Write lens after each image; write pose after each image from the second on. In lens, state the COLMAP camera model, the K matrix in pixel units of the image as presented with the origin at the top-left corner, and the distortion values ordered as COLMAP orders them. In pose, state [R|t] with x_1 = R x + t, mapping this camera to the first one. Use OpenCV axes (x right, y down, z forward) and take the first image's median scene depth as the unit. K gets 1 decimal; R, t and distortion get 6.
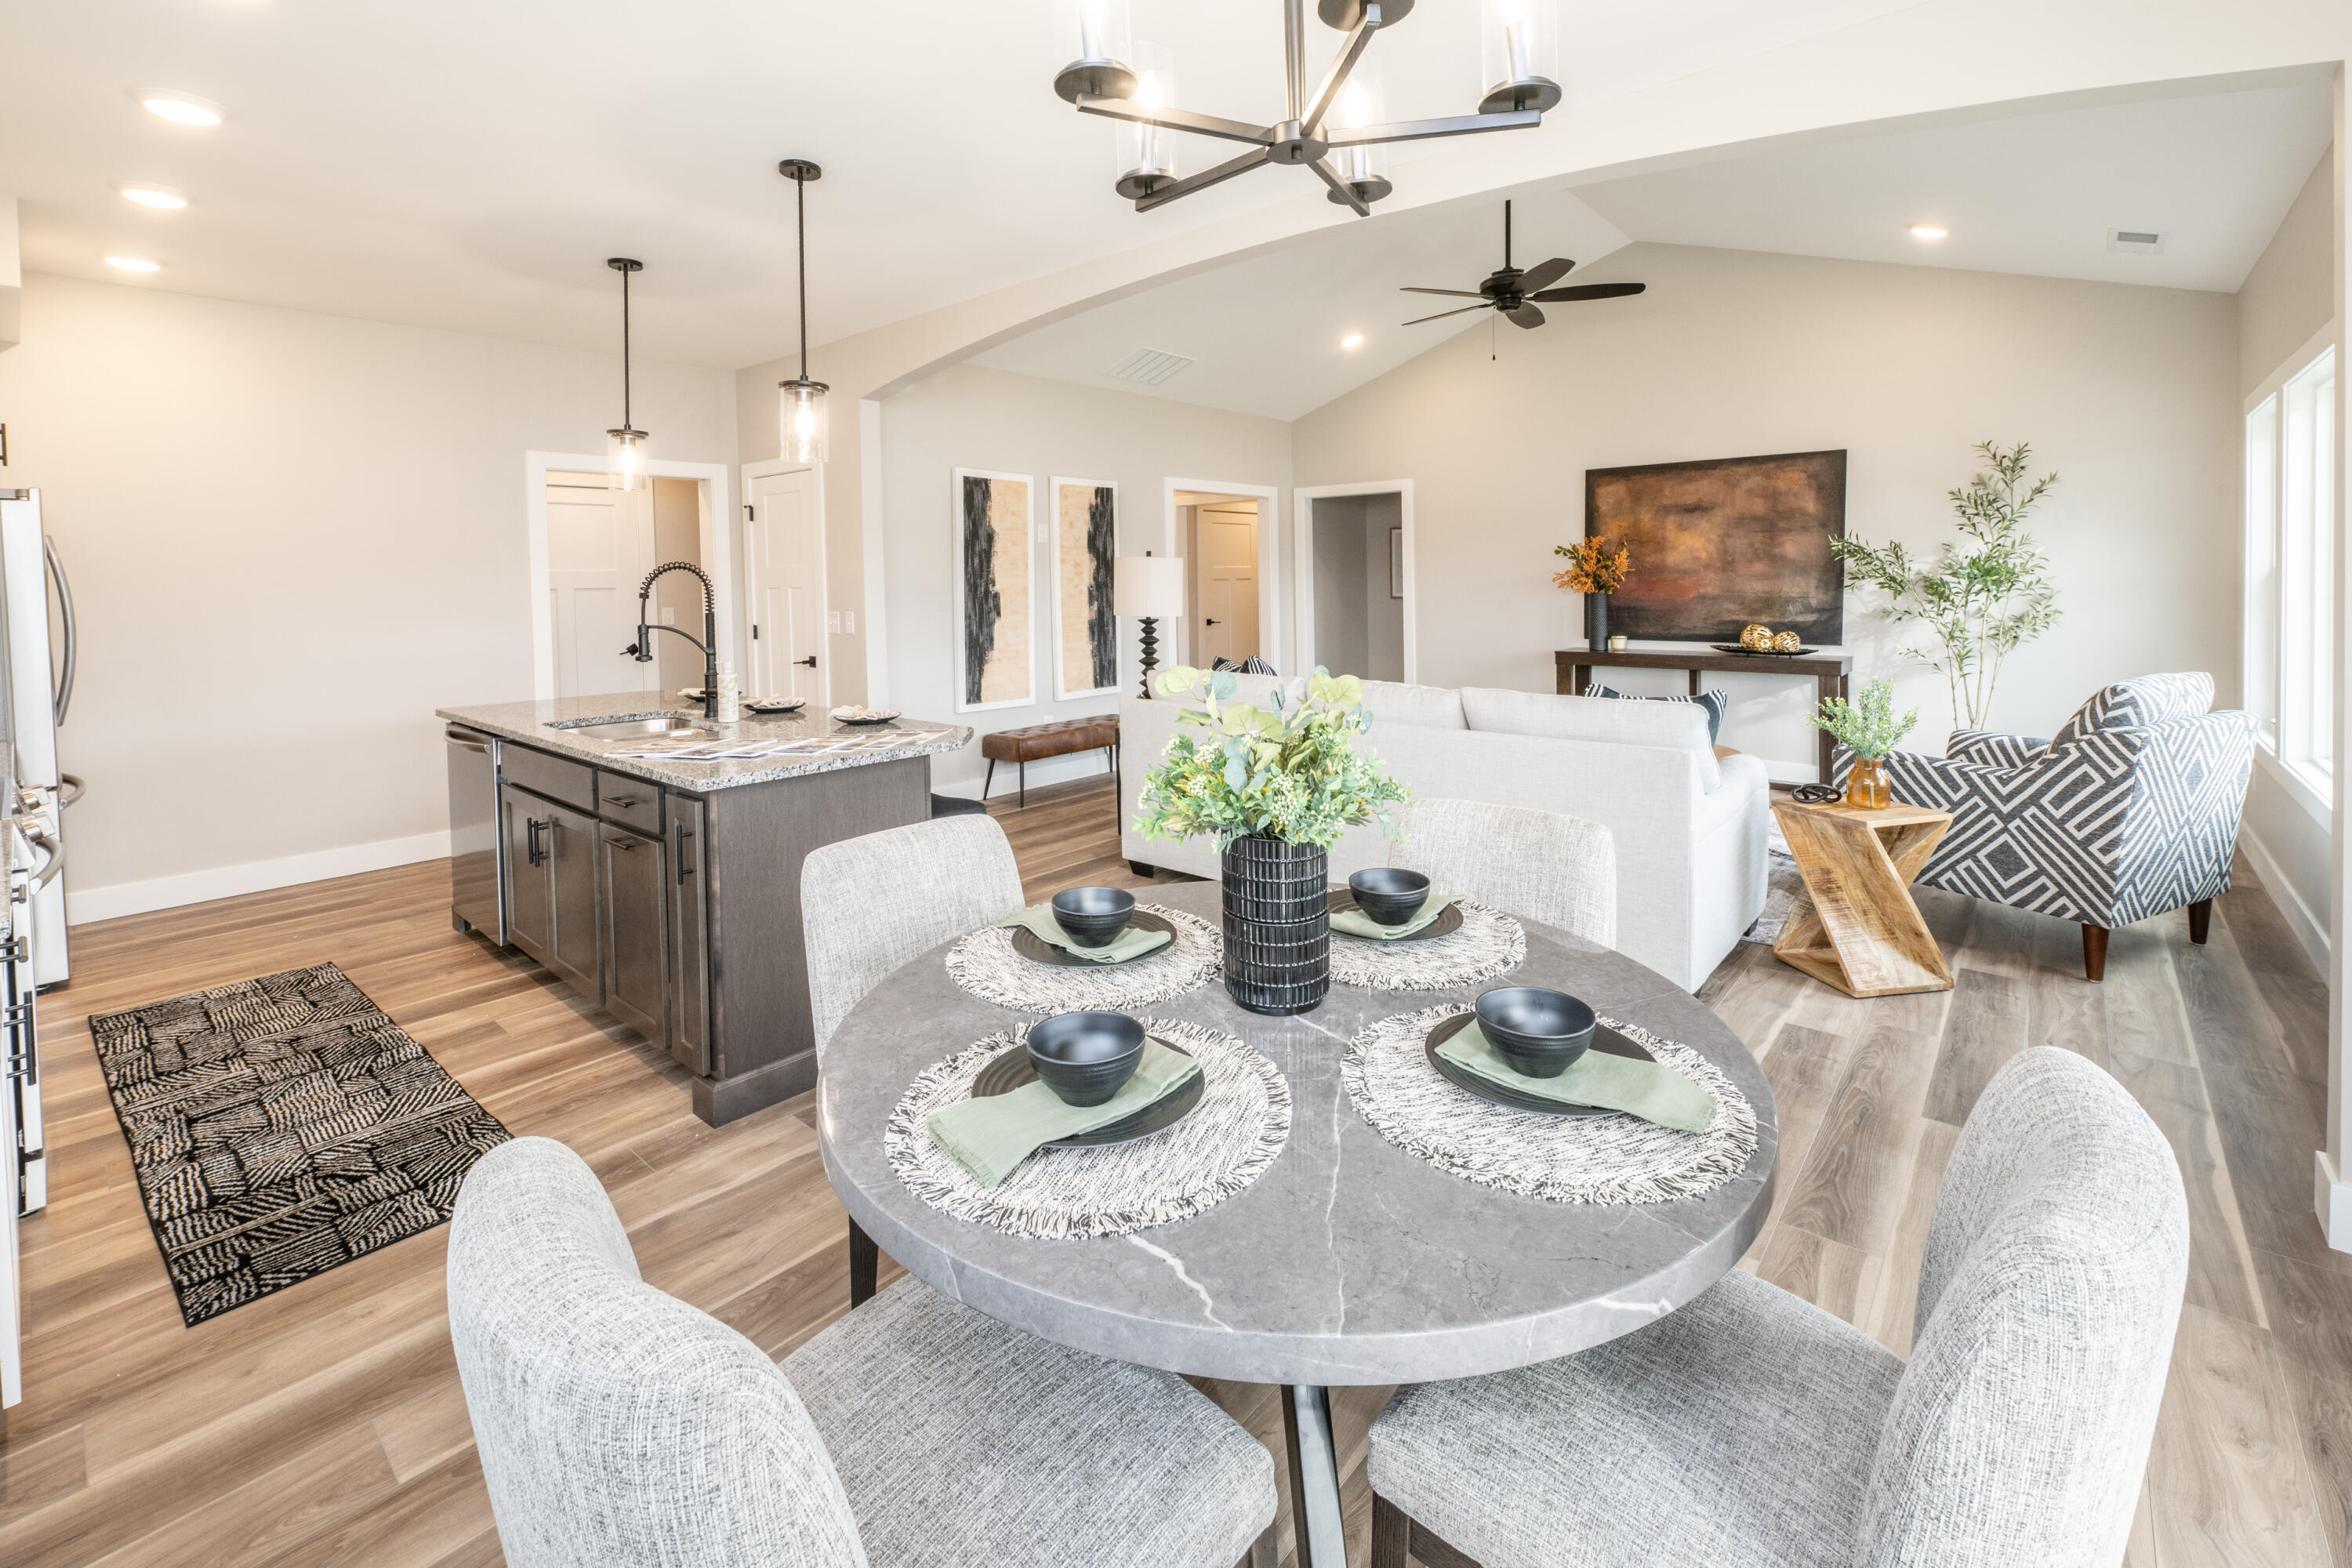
lens RADIAL K [[954.8, 0, 1161.7], [0, 954.8, 602.2], [0, 0, 1]] dist [-0.000243, -0.000073]
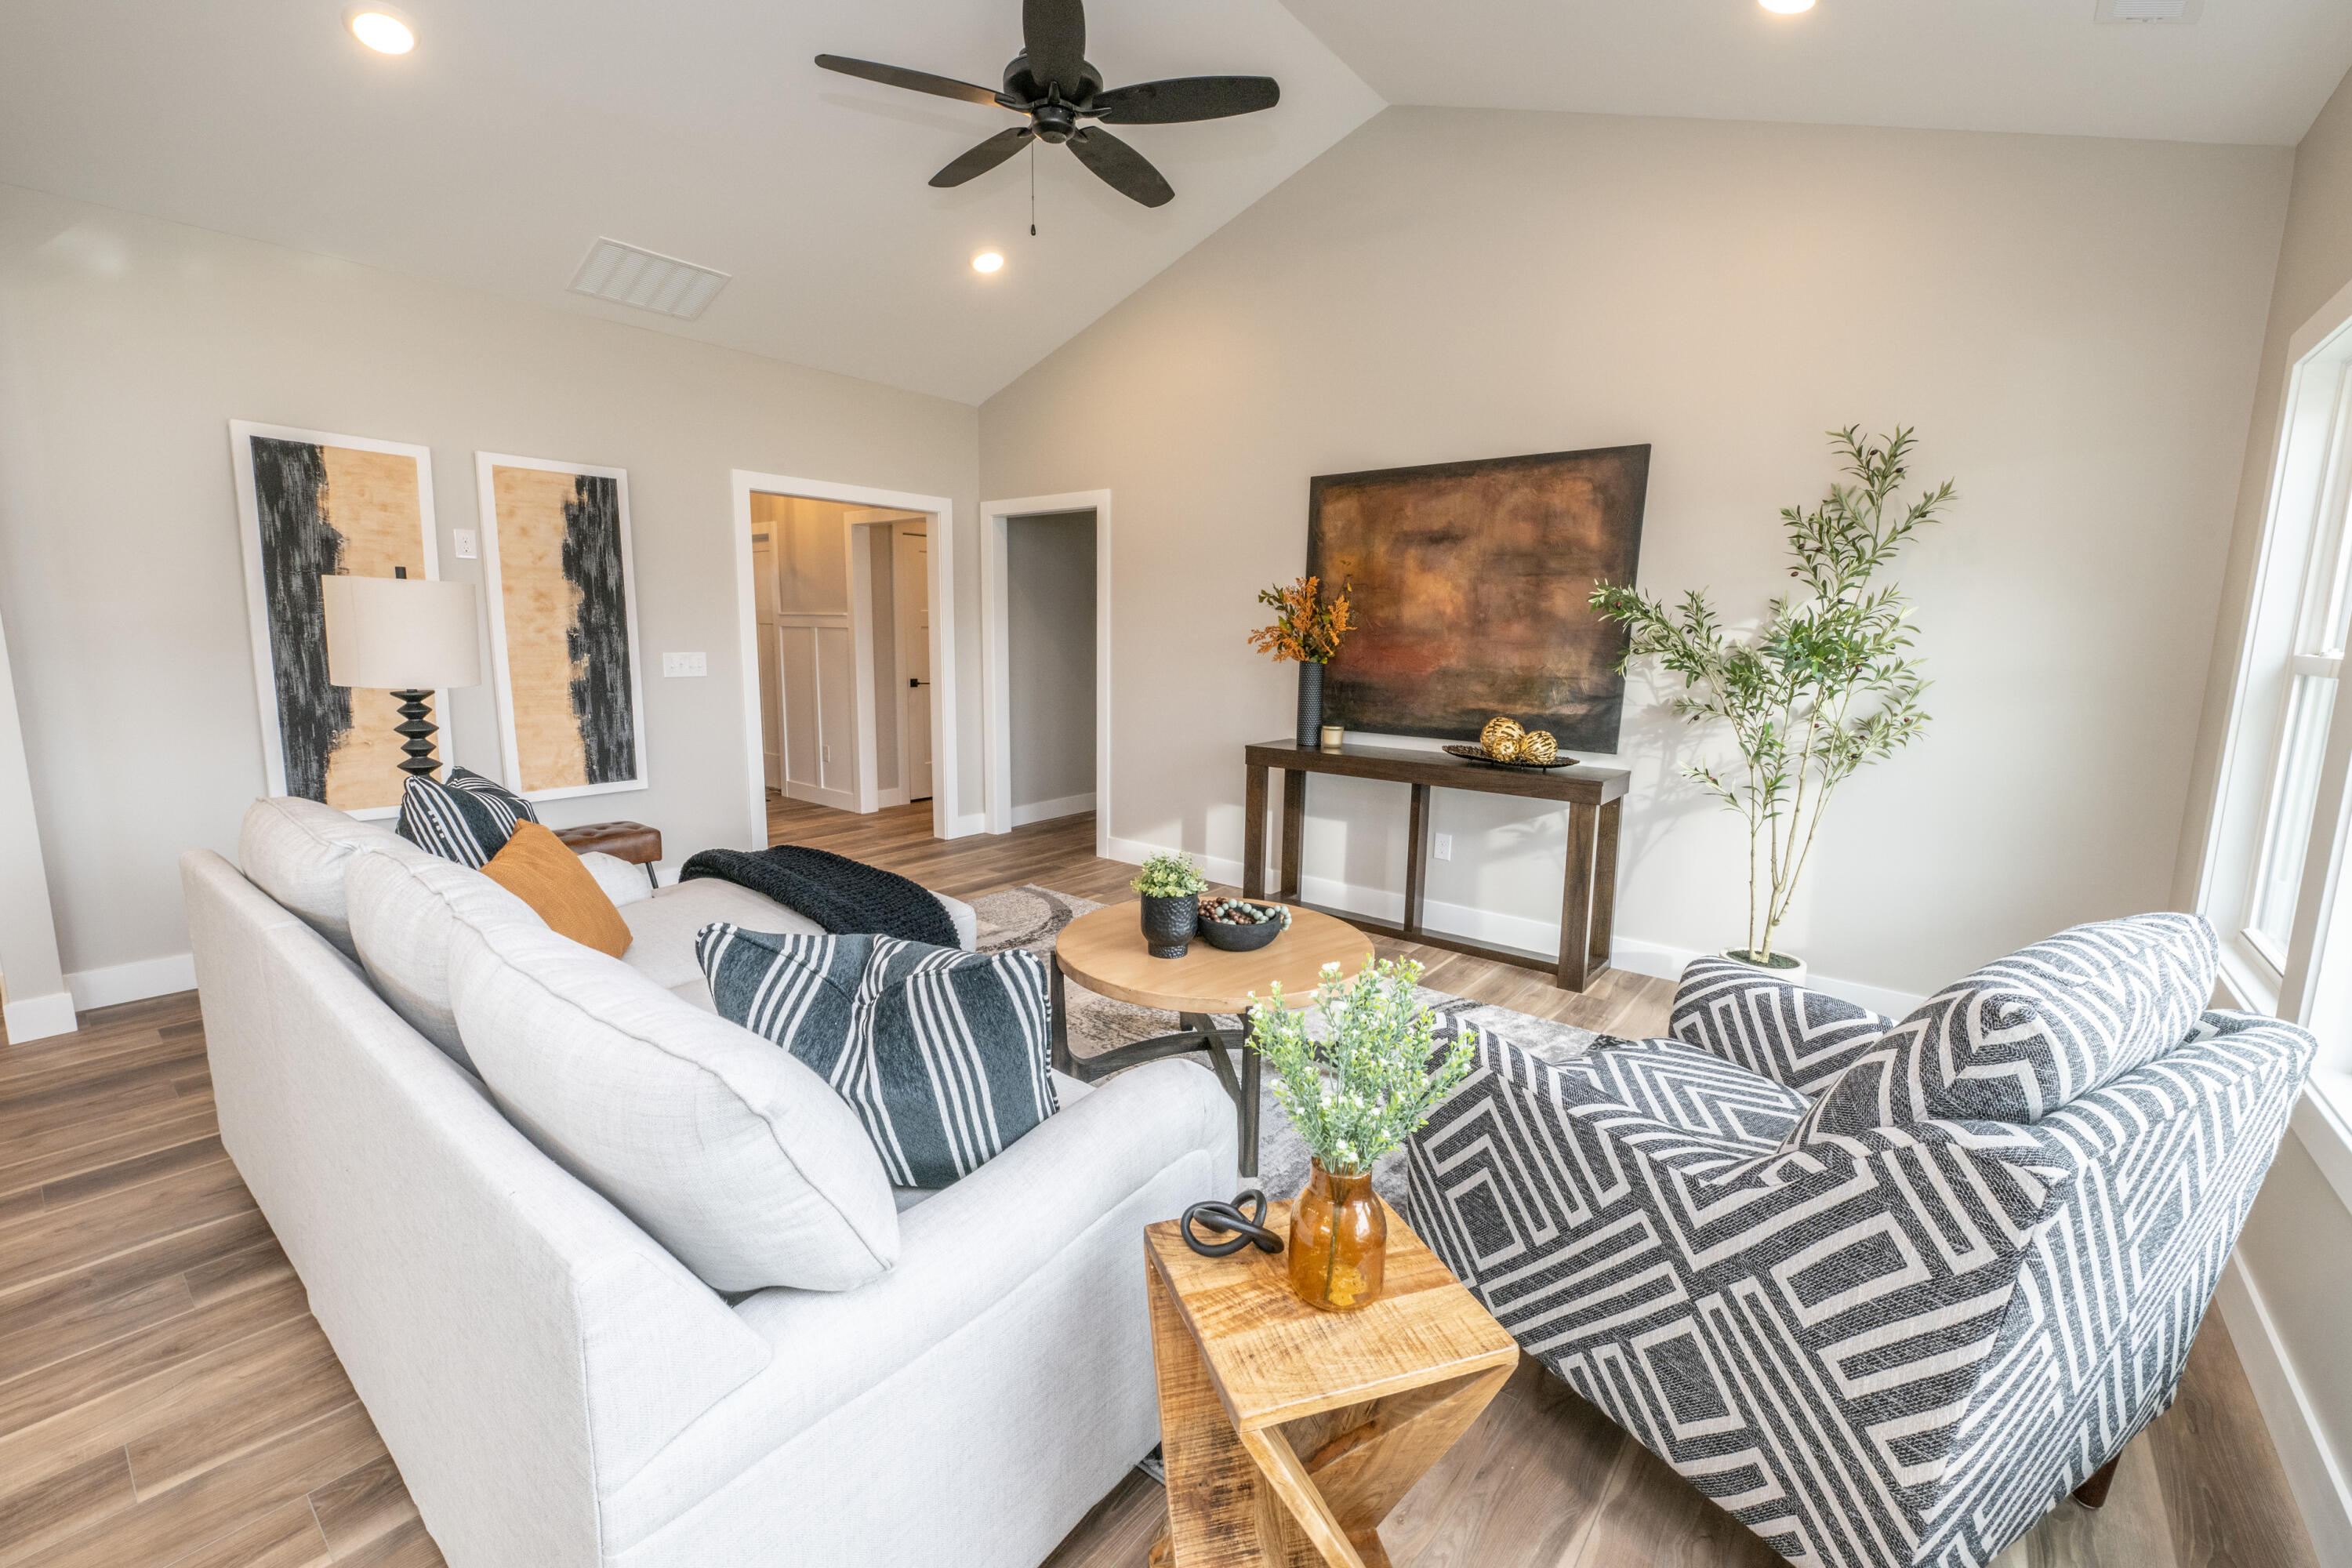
lens RADIAL K [[973.5, 0, 1176.0], [0, 973.5, 784.0], [0, 0, 1]] dist [-0.001208, -0.000432]
pose [[0.996217, 0.015610, 0.085487, 0.362767], [-0.026930, 0.990762, 0.132909, -0.015387], [-0.082622, -0.134708, 0.987435, 0.371251]]
